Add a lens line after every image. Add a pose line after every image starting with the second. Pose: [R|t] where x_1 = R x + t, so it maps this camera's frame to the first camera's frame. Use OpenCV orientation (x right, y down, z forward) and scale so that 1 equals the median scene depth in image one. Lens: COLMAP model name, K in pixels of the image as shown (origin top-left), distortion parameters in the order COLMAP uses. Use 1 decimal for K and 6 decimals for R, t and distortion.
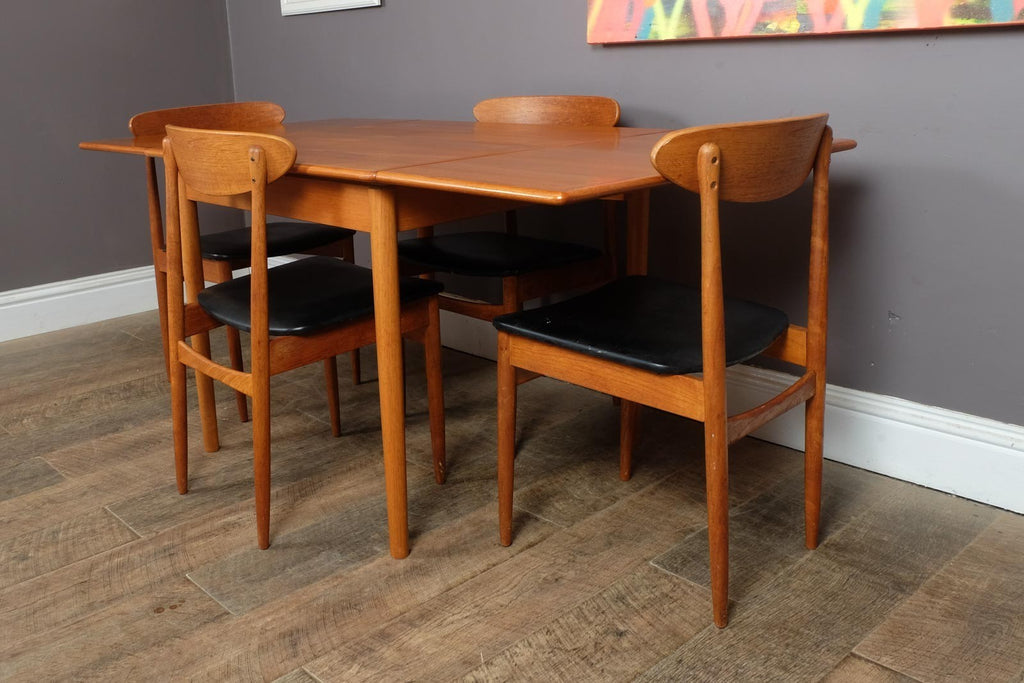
lens RADIAL K [[998.0, 0, 370.7], [0, 998.0, 309.9], [0, 0, 1]] dist [0.000801, 0.000000]
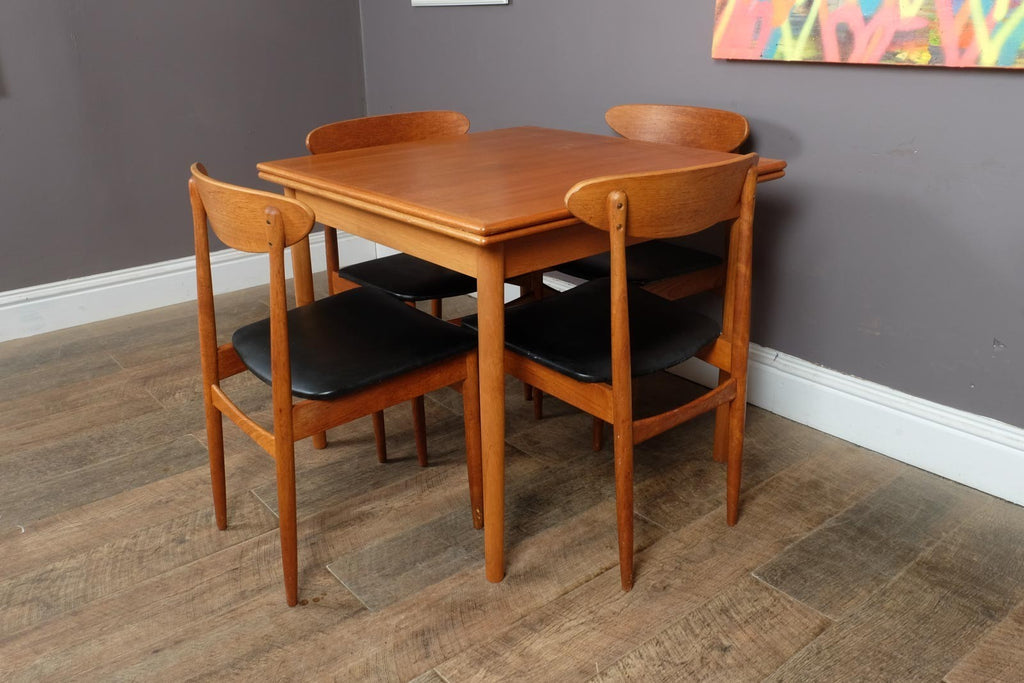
lens RADIAL K [[896.7, 0, 440.2], [0, 896.7, 344.0], [0, 0, 1]] dist [0.016711, -0.000841]
pose [[0.999061, 0.024827, -0.035498, -0.027863], [-0.020494, 0.992847, 0.117618, -0.094420], [0.038164, -0.116781, 0.992424, 0.038911]]
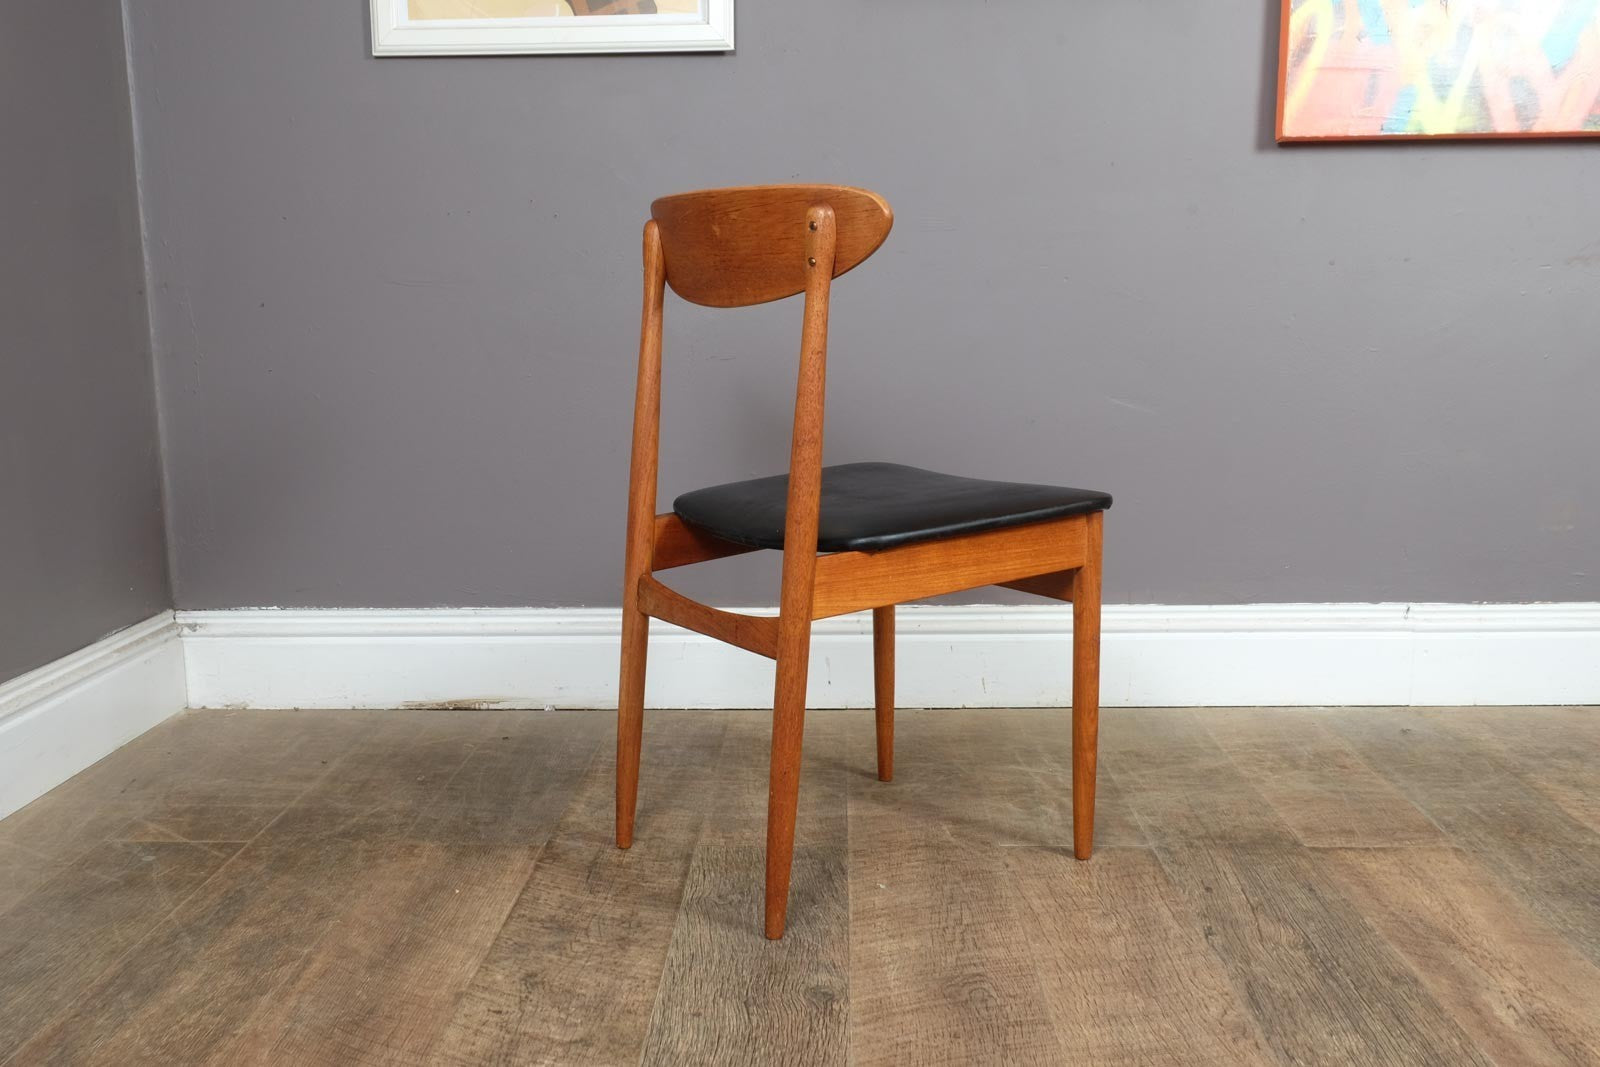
lens RADIAL K [[1559.3, 0, 790.2], [0, 1559.3, 591.2], [0, 0, 1]] dist [0.000801, 0.000000]
pose [[0.628231, -0.098245, 0.771799, -0.924409], [0.175282, 0.984365, -0.017374, -0.029505], [-0.758025, 0.146197, 0.635629, 0.800408]]
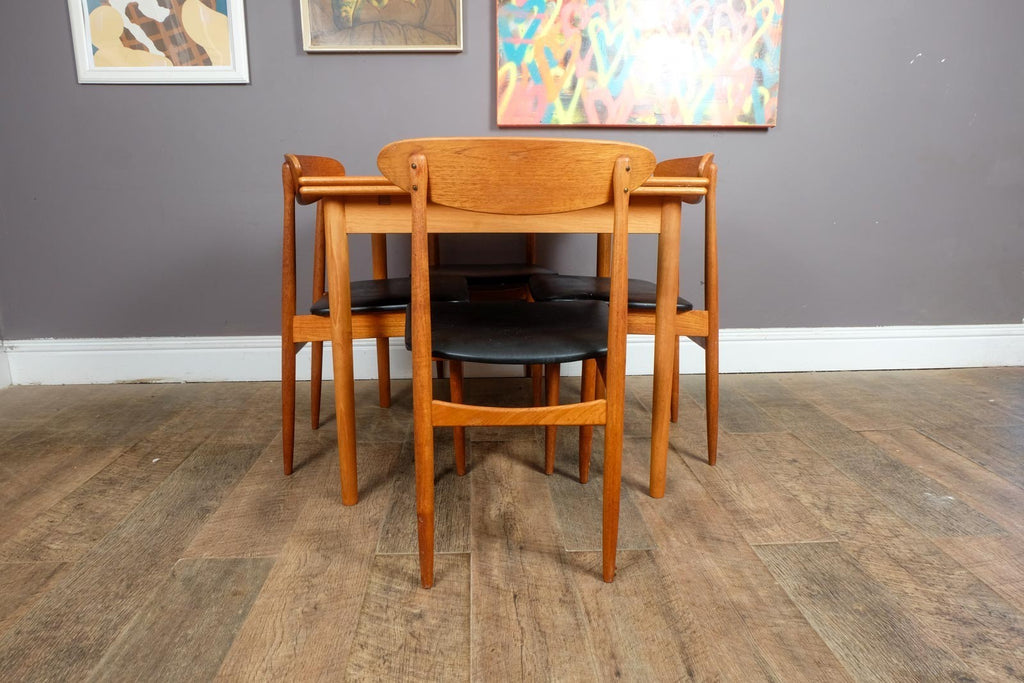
lens RADIAL K [[725.8, 0, 513.0], [0, 725.8, 345.9], [0, 0, 1]] dist [-0.042917, 0.039703]
pose [[0.567046, -0.132971, 0.812882, -0.777851], [0.182468, 0.982643, 0.033456, 0.009620], [-0.803221, 0.129354, 0.581466, 0.527816]]
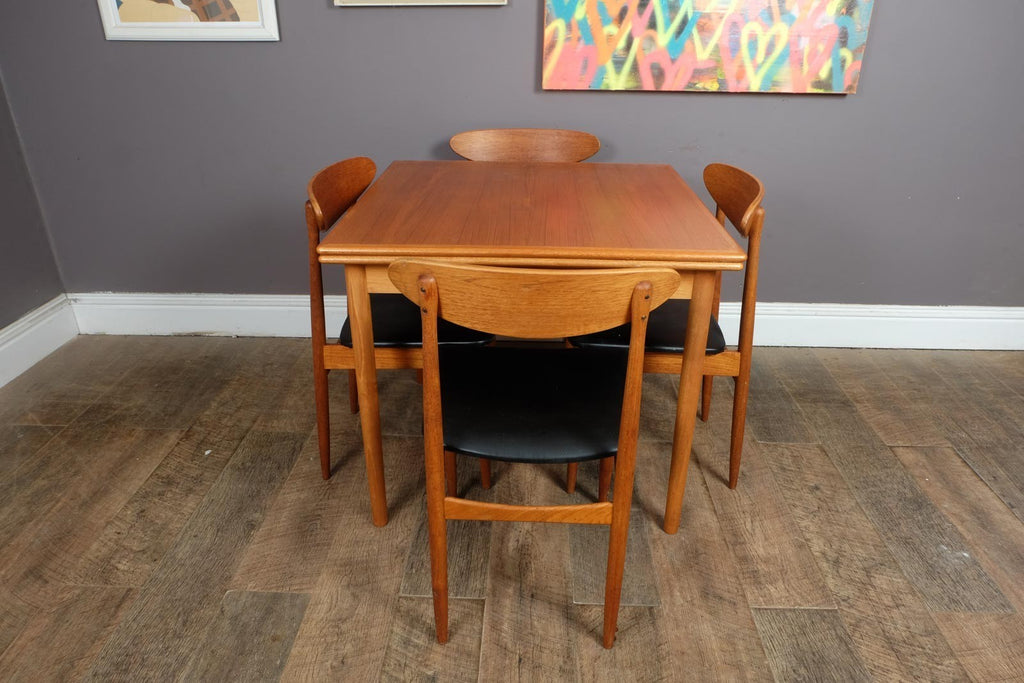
lens RADIAL K [[725.8, 0, 511.6], [0, 725.8, 357.2], [0, 0, 1]] dist [-0.042917, 0.039703]
pose [[0.643587, -0.297056, 0.705374, -0.698736], [0.160297, 0.953485, 0.255288, -0.221865], [-0.748399, -0.051231, 0.661268, 0.480270]]
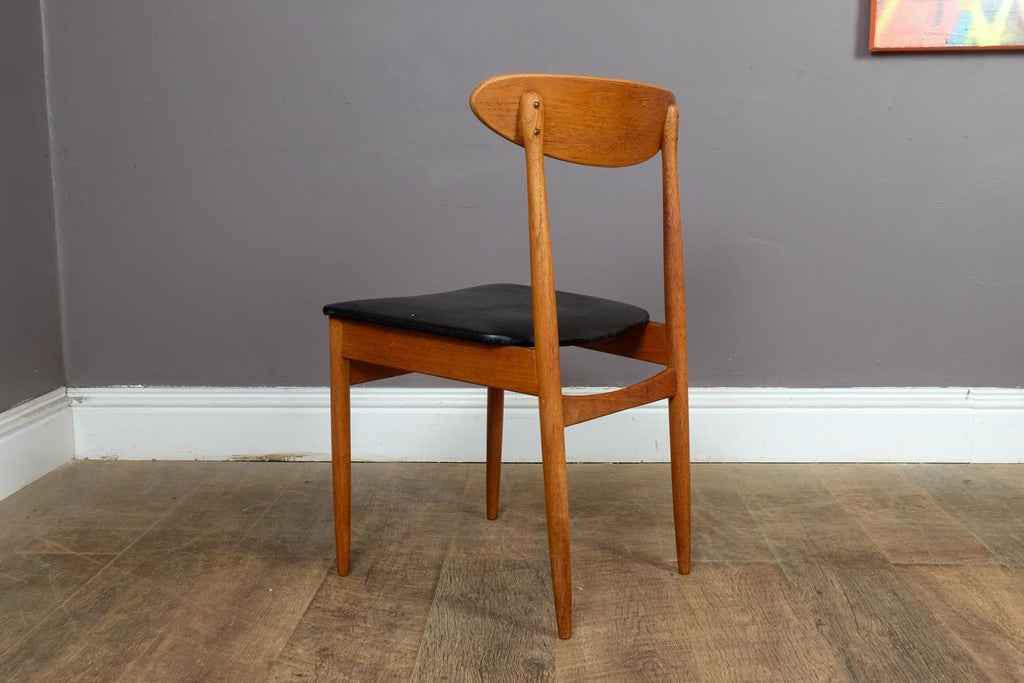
lens RADIAL K [[1155.1, 0, 509.1], [0, 1155.1, 346.4], [0, 0, 1]] dist [0.014871, 0.000000]
pose [[0.634368, -0.069112, 0.769936, -0.939739], [0.169165, 0.984266, -0.051028, -0.019331], [-0.754295, 0.162617, 0.636078, 0.786957]]
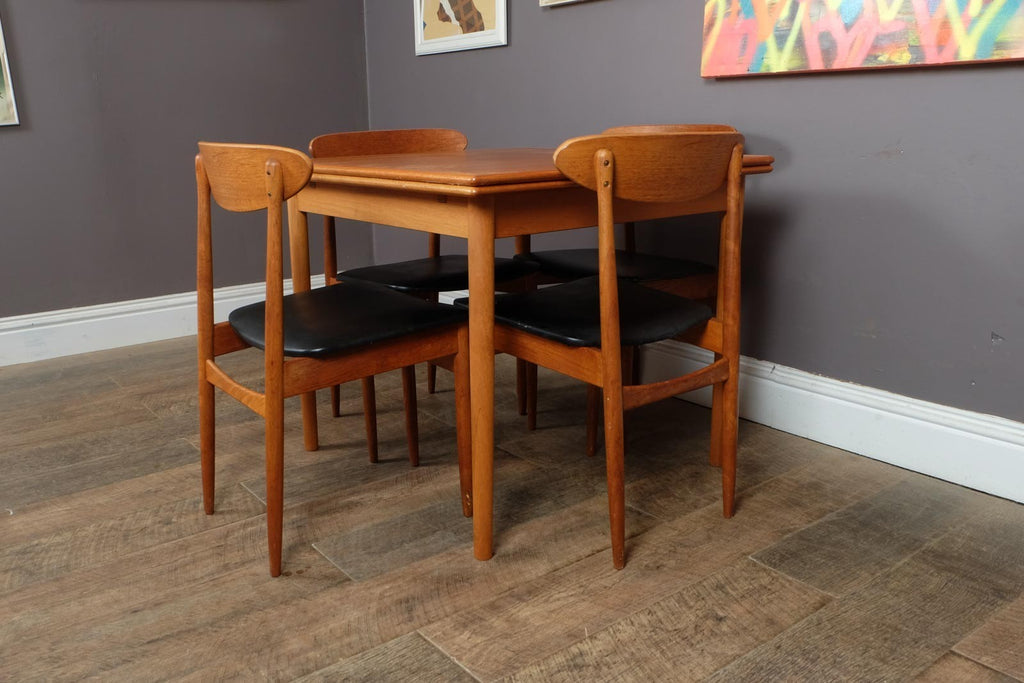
lens RADIAL K [[907.3, 0, 412.9], [0, 907.3, 324.2], [0, 0, 1]] dist [0.012482, 0.005829]
pose [[0.996548, 0.039778, -0.072872, -0.011799], [-0.041300, 0.998956, -0.019508, 0.037124], [0.072020, 0.022450, 0.997151, 0.010525]]
